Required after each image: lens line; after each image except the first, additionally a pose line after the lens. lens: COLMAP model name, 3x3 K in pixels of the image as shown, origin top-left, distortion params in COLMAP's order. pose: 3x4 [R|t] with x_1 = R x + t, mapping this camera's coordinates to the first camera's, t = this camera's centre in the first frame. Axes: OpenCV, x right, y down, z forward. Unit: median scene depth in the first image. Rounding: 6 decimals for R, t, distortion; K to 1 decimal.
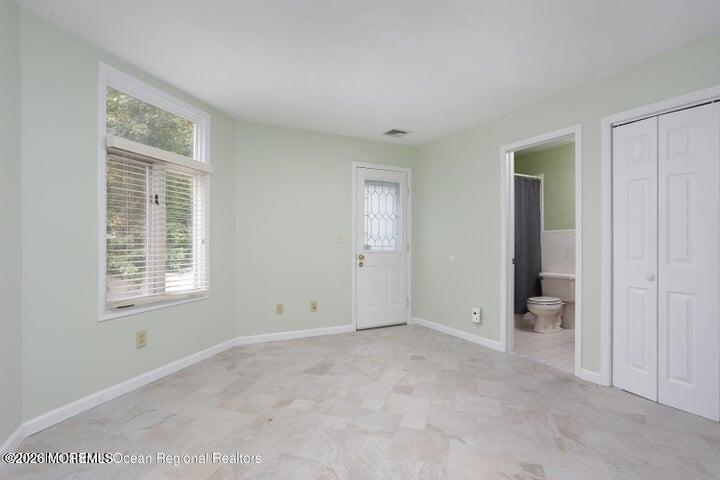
lens RADIAL K [[366.1, 0, 359.8], [0, 366.1, 240.5], [0, 0, 1]] dist [-0.034522, 0.007606]
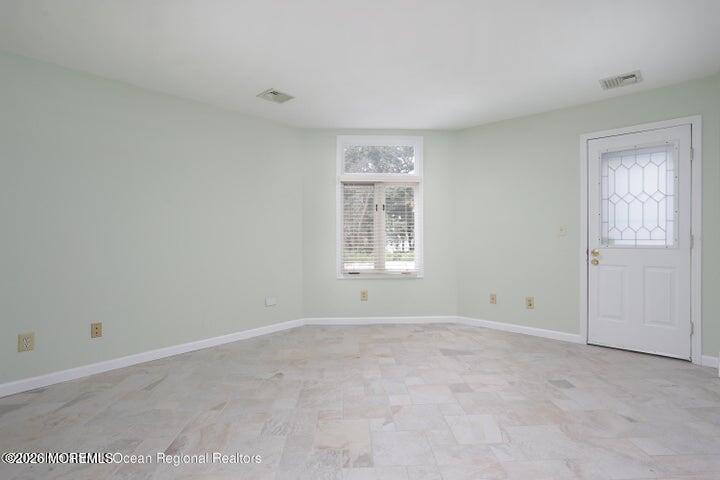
lens RADIAL K [[366.1, 0, 356.2], [0, 366.1, 238.0], [0, 0, 1]] dist [-0.034522, 0.007606]
pose [[0.324312, 0.003746, -0.945943, 0.678268], [0.009457, 0.999929, 0.007202, 0.003048], [0.945903, -0.011281, 0.324253, 0.314656]]
